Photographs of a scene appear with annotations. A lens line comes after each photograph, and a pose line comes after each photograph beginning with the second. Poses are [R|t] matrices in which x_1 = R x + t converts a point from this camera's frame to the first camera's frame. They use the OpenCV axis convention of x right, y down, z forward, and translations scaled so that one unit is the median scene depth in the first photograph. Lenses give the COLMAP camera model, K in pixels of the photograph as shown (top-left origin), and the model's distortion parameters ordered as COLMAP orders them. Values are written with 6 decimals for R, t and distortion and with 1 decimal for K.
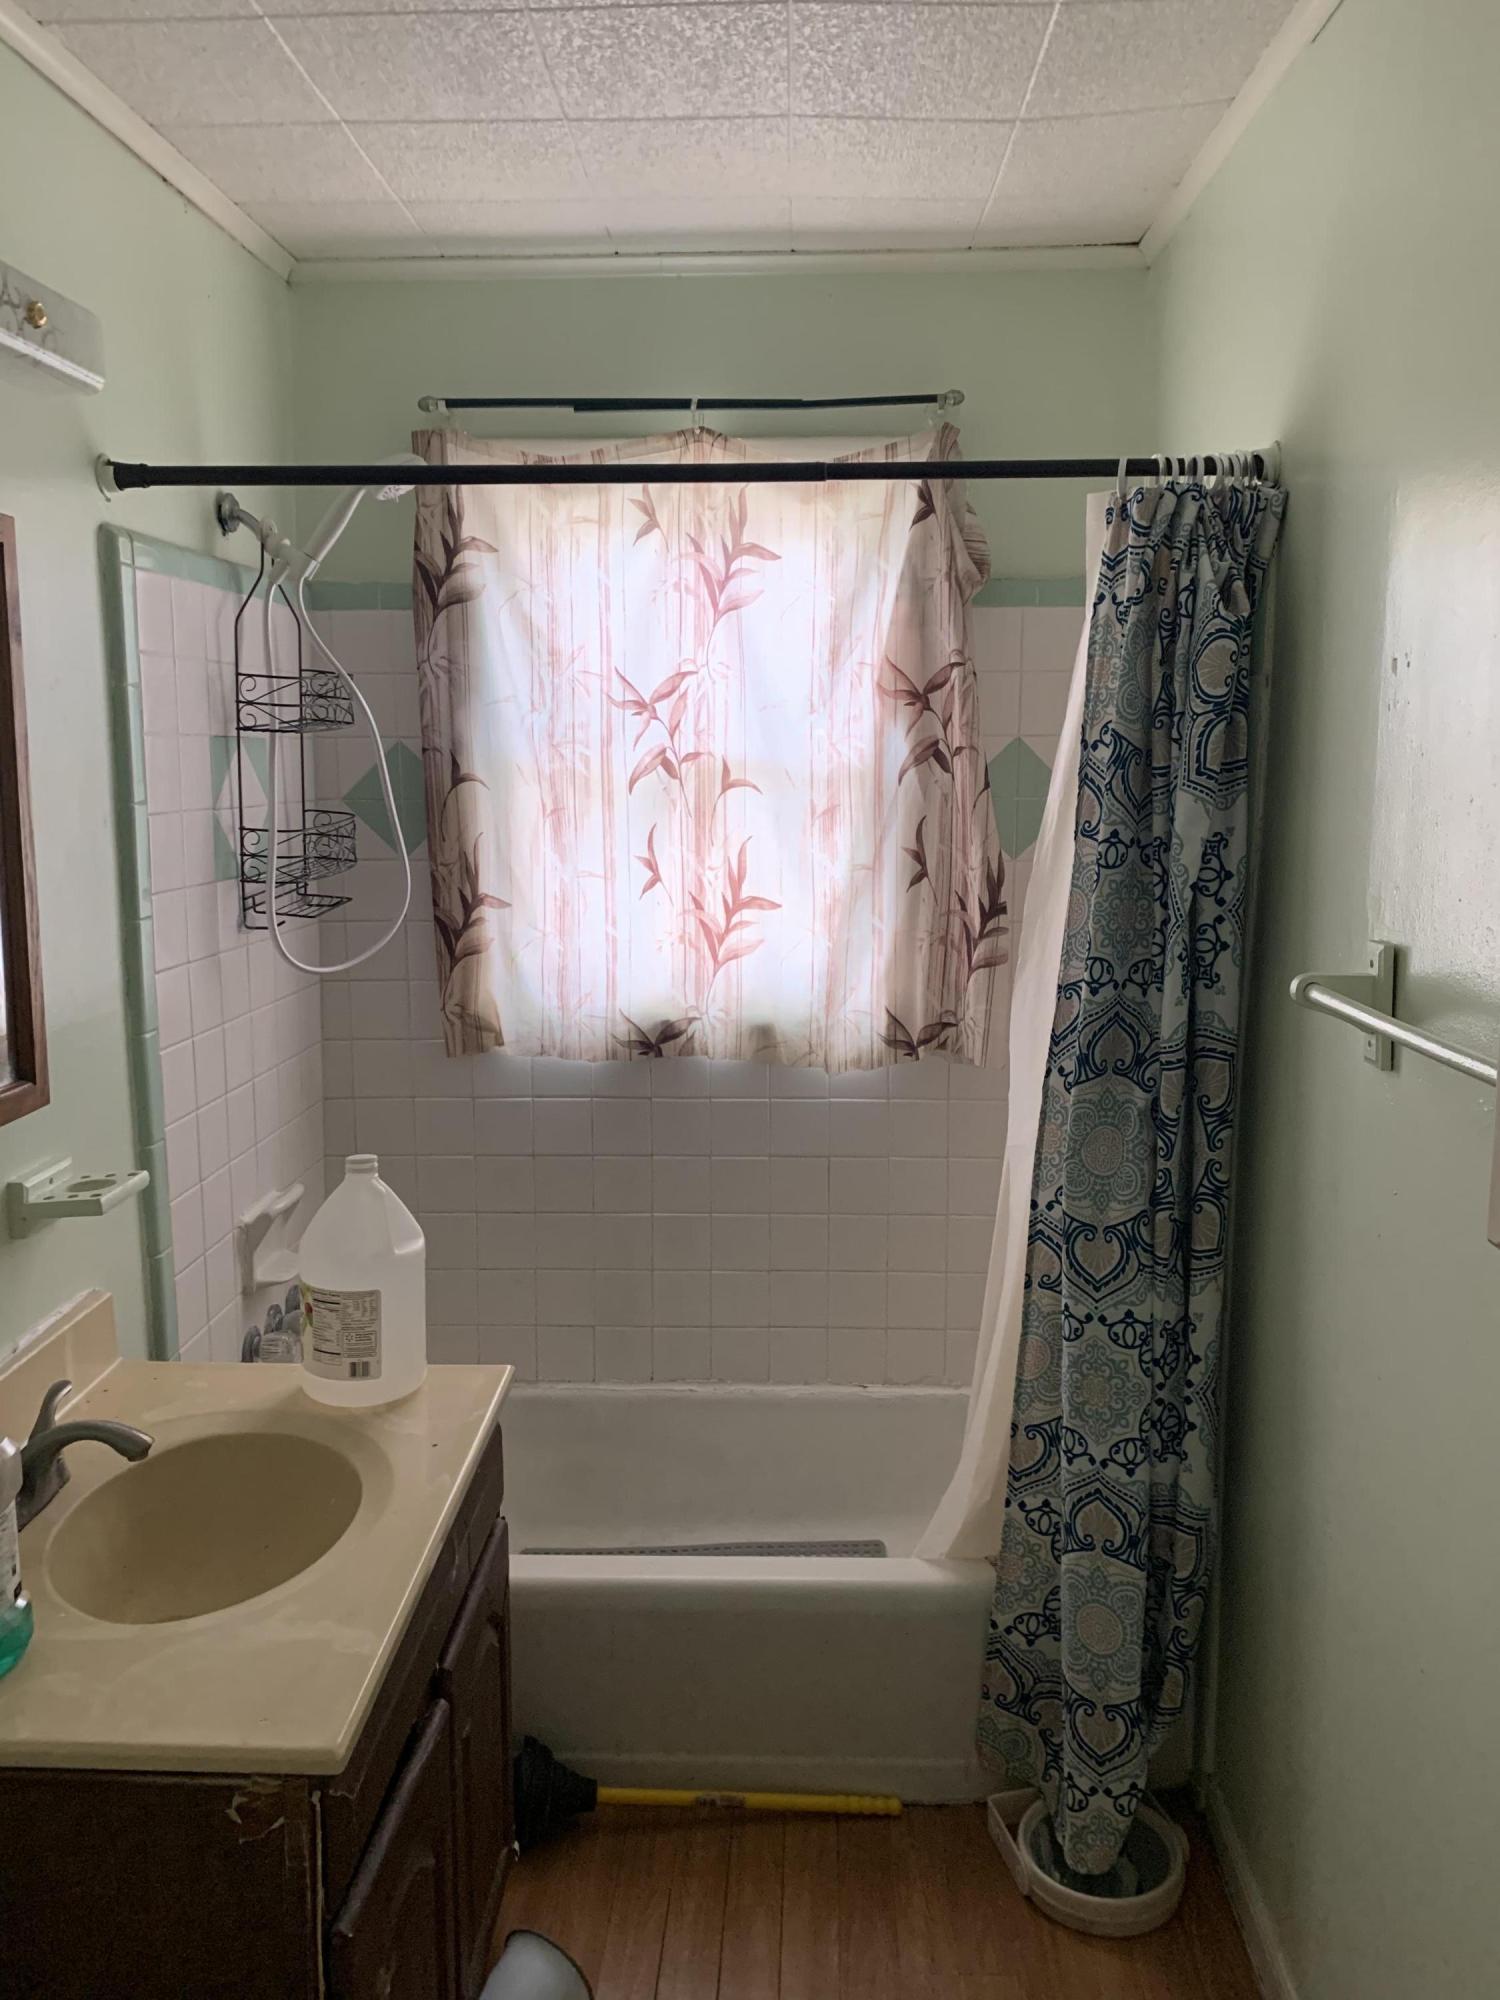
lens RADIAL K [[1484.7, 0, 752.8], [0, 1484.7, 990.7], [0, 0, 1]] dist [0.009502, -0.036556]
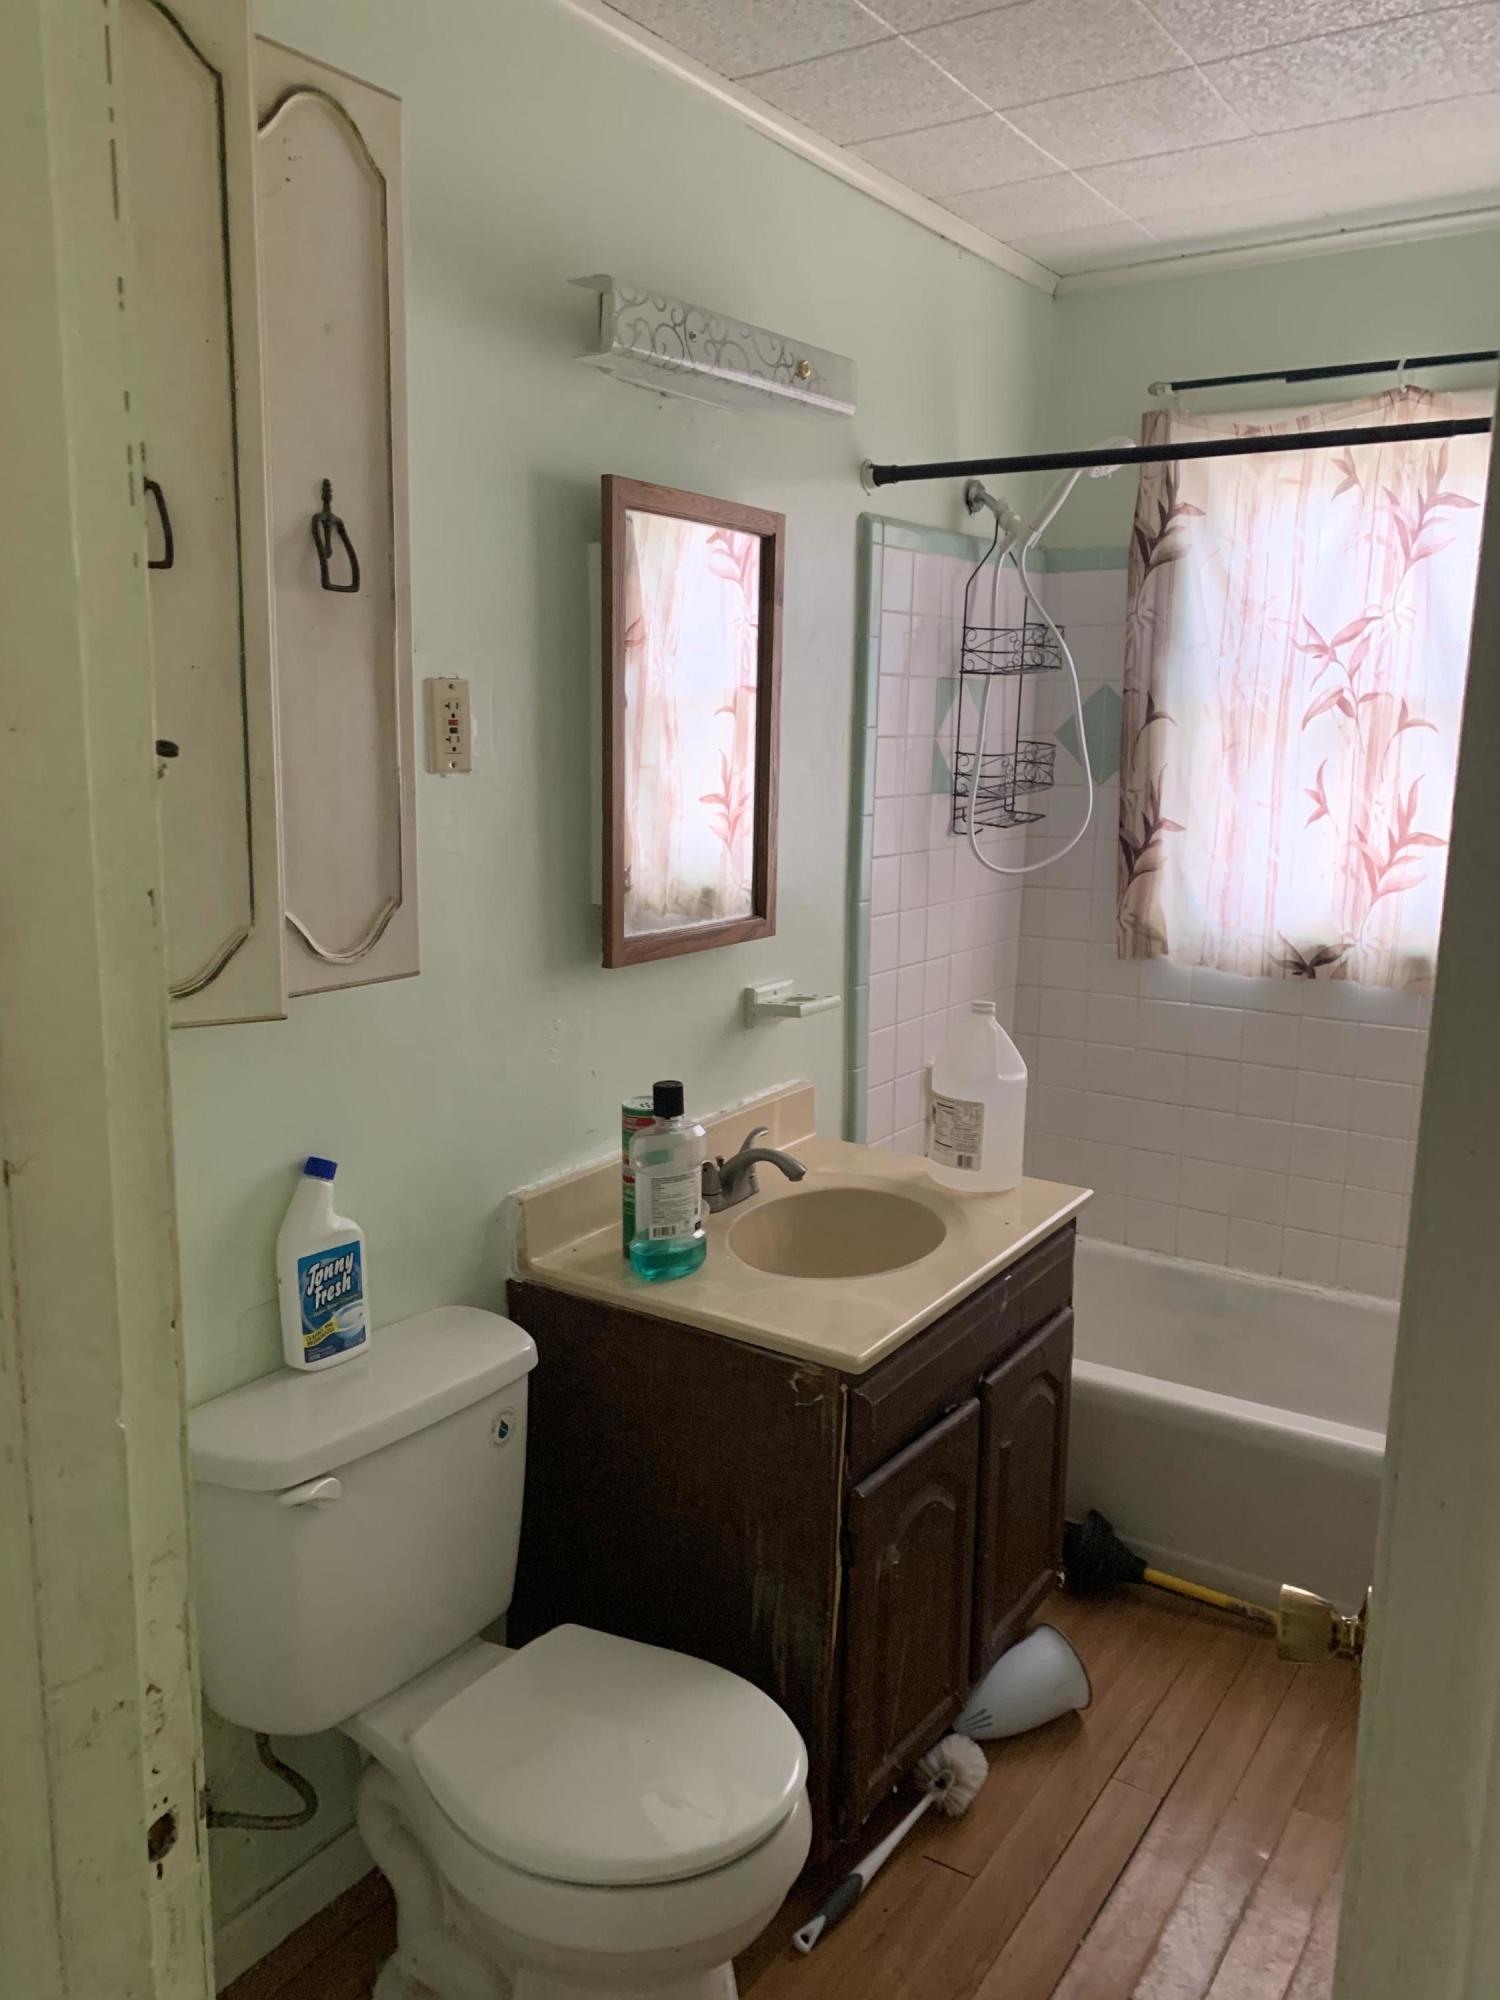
lens RADIAL K [[1503.7, 0, 750.0], [0, 1503.7, 1000.0], [0, 0, 1]] dist [-0.029953, -0.003334]
pose [[0.848775, 0.102837, -0.518657, 0.160705], [-0.090395, 0.994685, 0.049293, 0.045163], [0.520970, 0.005045, 0.853560, -0.142591]]
